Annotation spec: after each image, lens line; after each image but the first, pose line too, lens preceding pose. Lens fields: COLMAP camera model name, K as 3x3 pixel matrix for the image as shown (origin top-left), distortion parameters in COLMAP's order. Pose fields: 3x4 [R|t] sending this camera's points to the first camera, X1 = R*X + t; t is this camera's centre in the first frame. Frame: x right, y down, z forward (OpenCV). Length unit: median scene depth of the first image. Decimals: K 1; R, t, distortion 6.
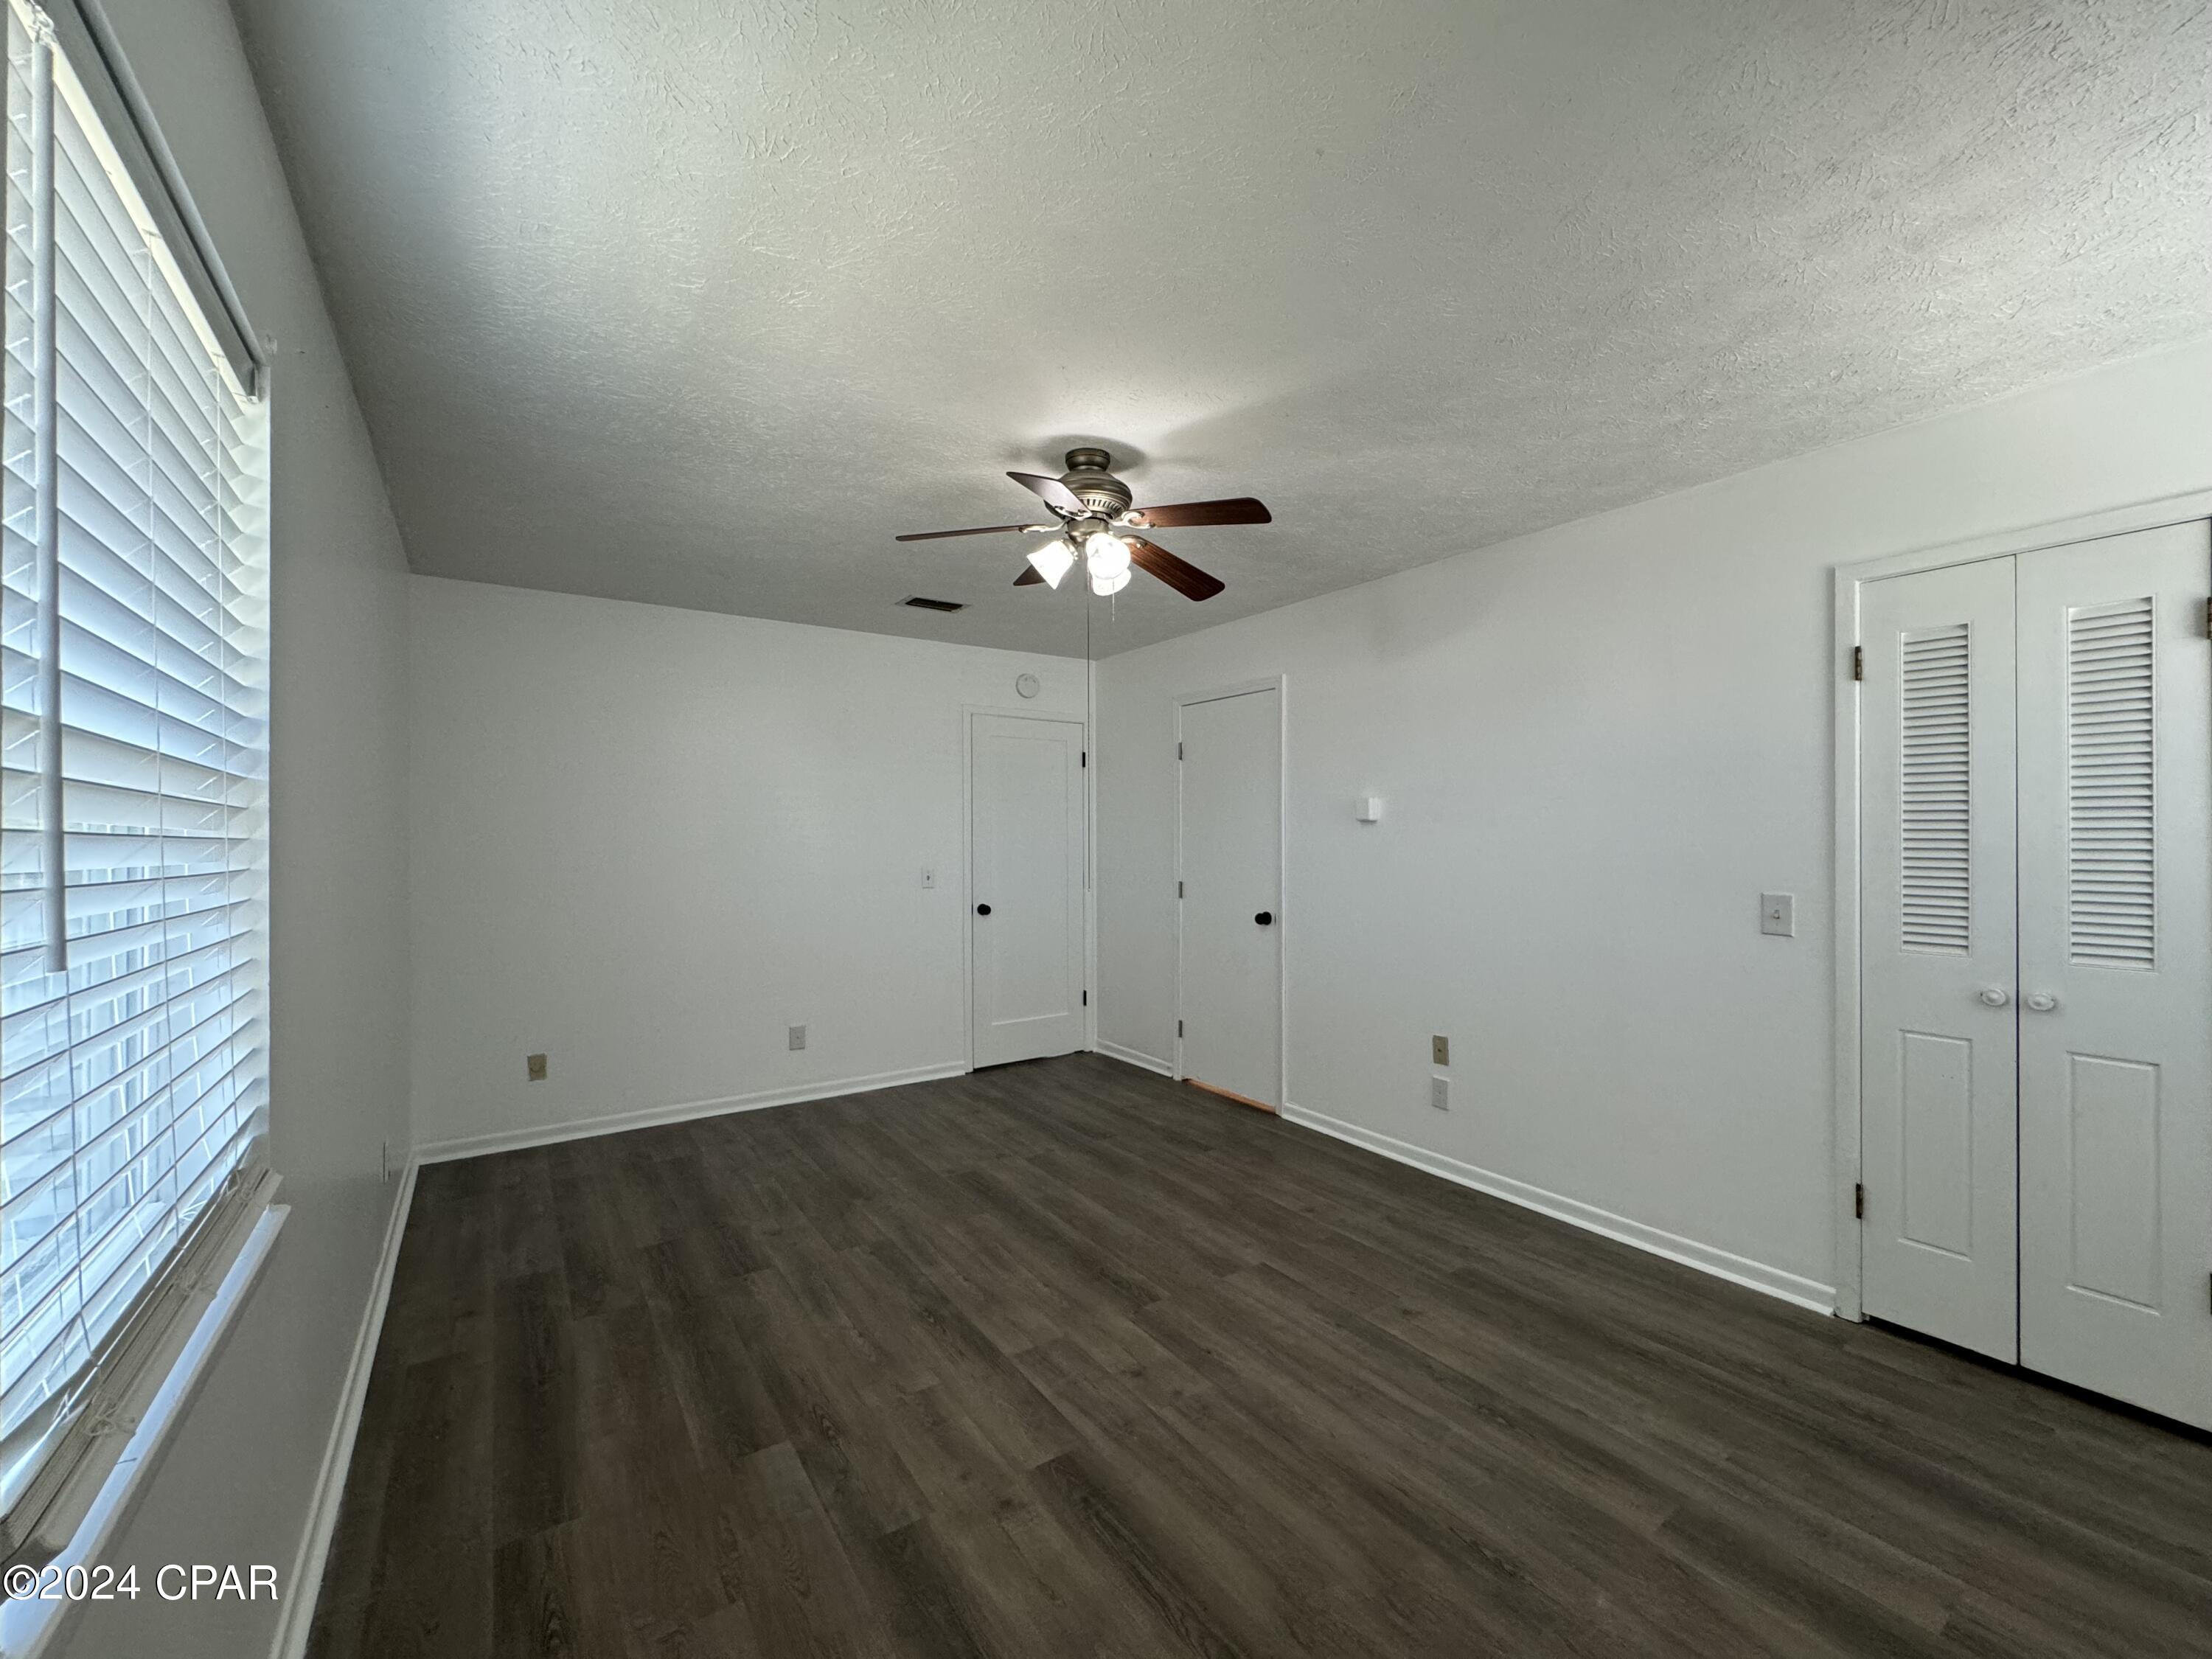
lens RADIAL K [[886.7, 0, 1097.6], [0, 886.7, 836.3], [0, 0, 1]] dist [-0.003331, -0.000484]
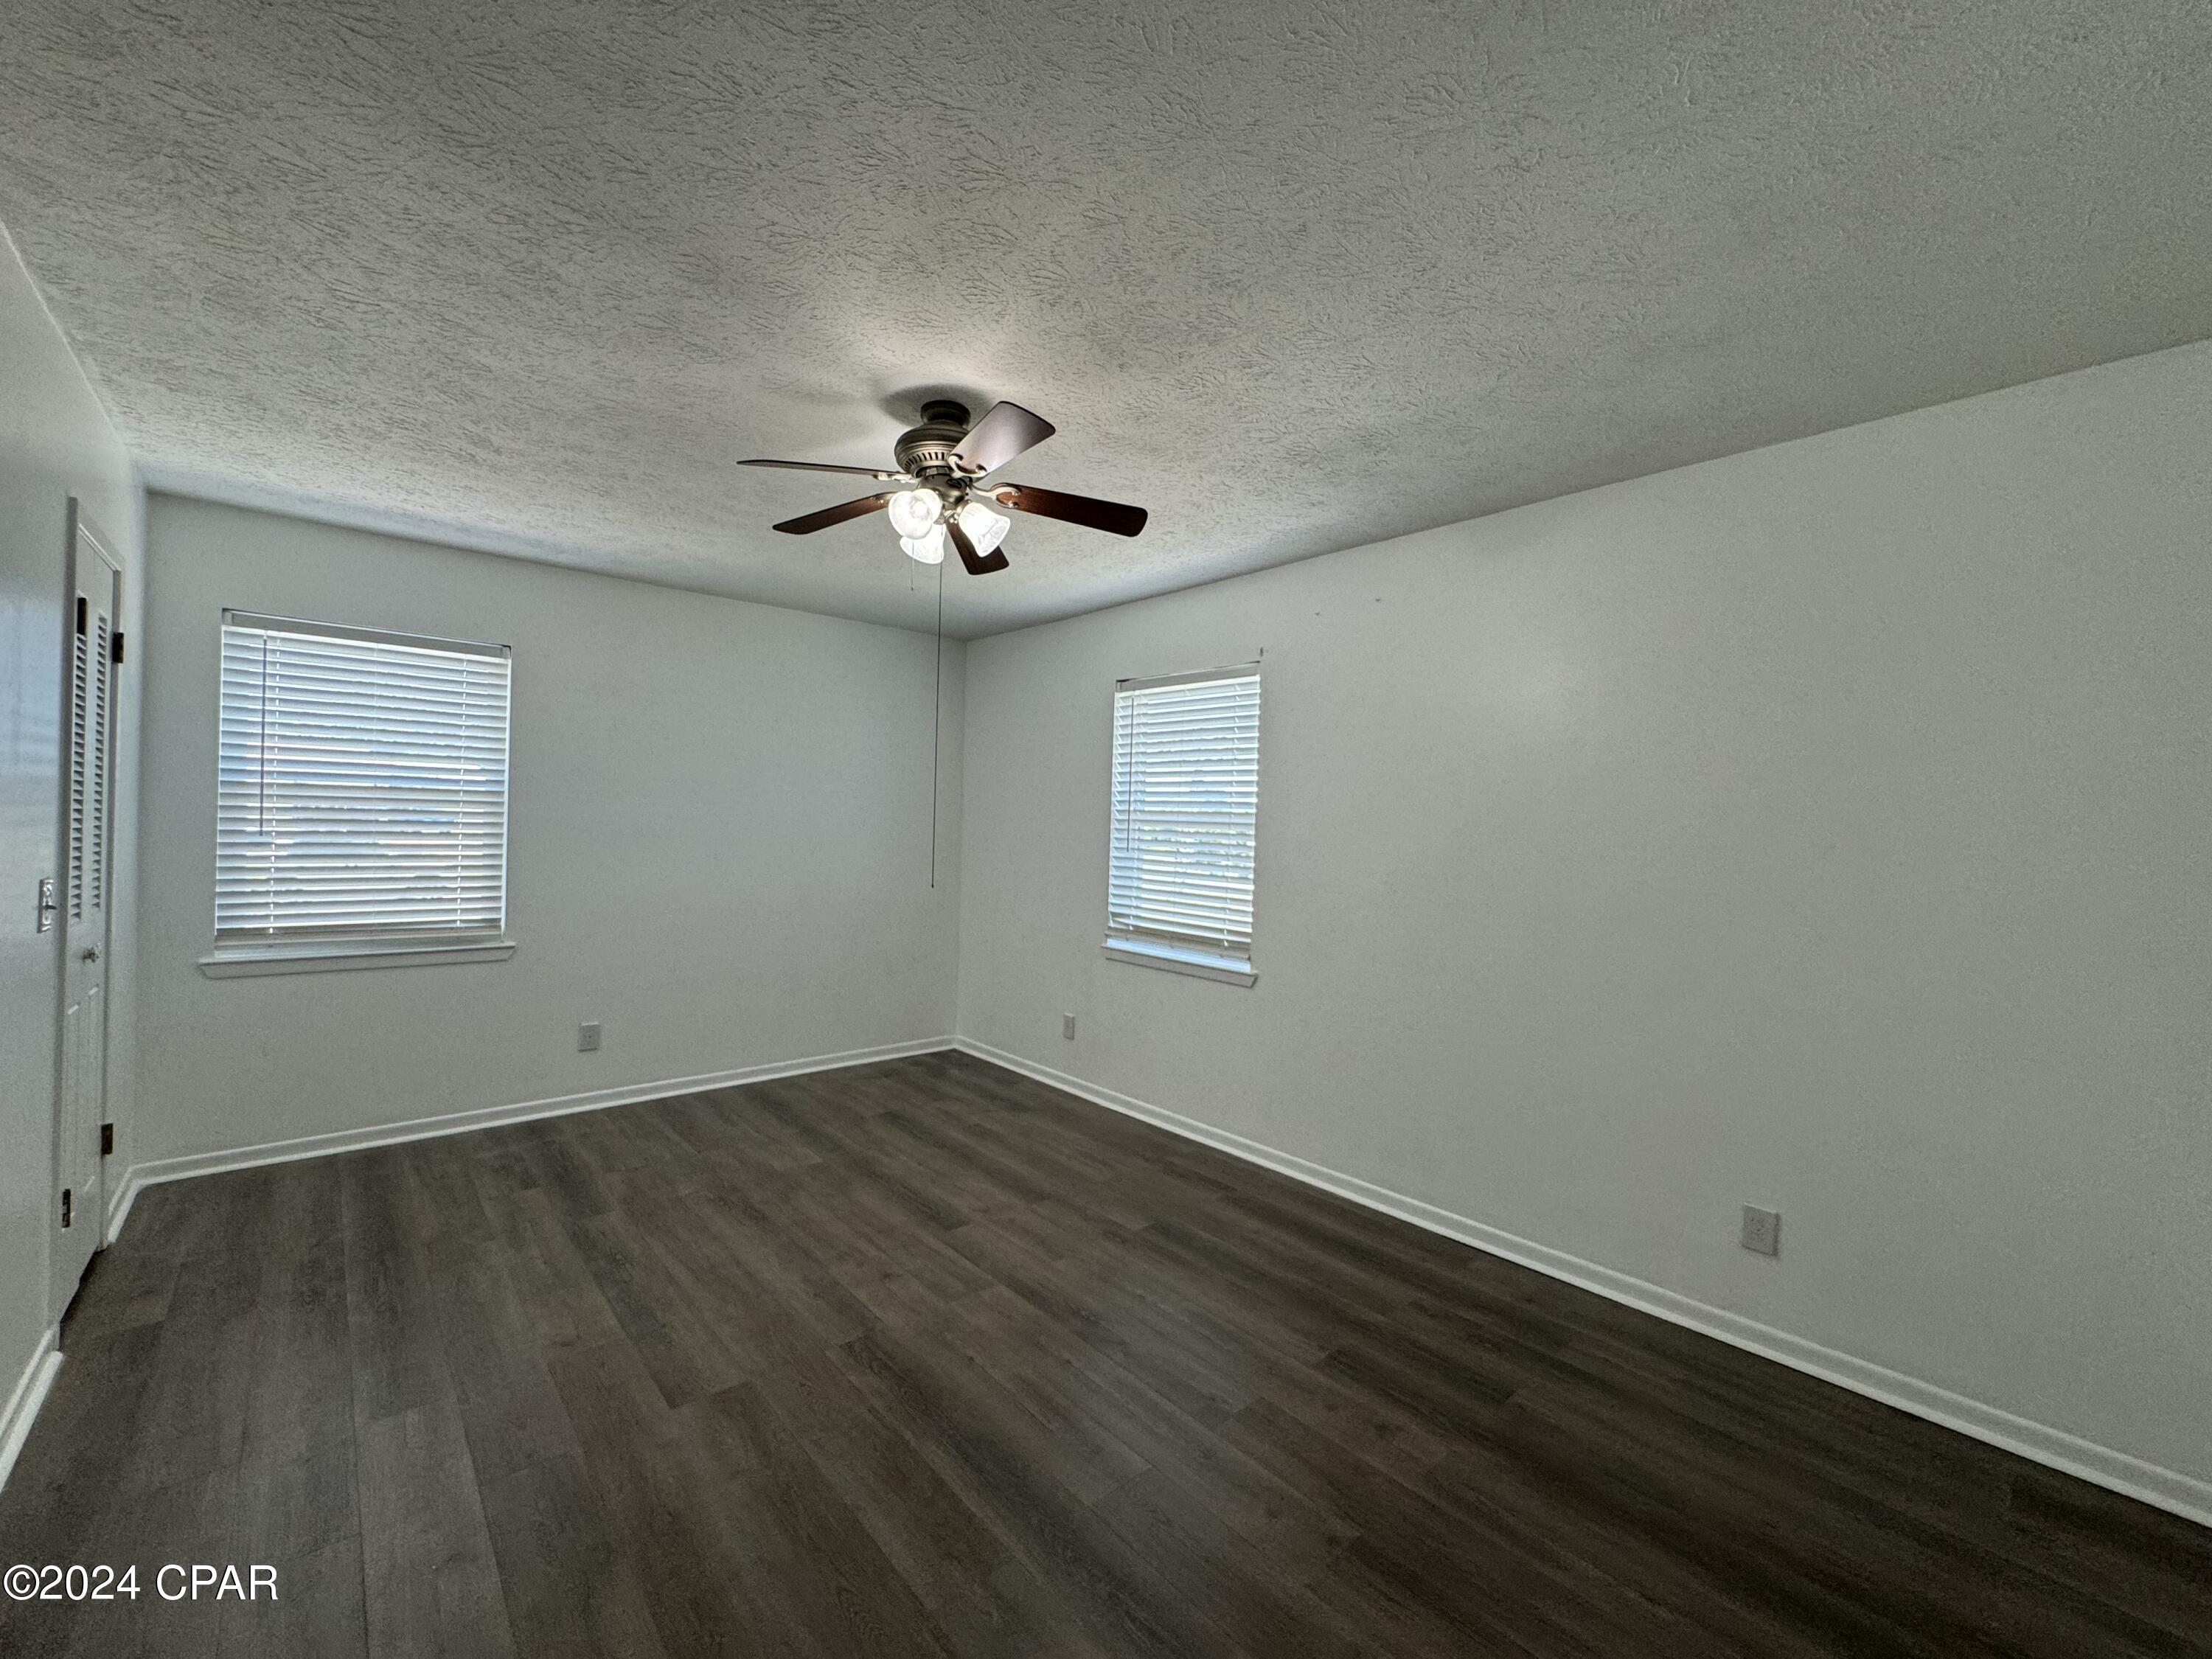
lens RADIAL K [[886.7, 0, 1101.5], [0, 886.7, 840.9], [0, 0, 1]] dist [-0.003331, -0.000484]
pose [[-0.991528, -0.022800, -0.127880, -0.075843], [-0.025130, 0.999546, 0.016634, -0.006809], [0.127443, 0.019707, -0.991650, 2.260650]]
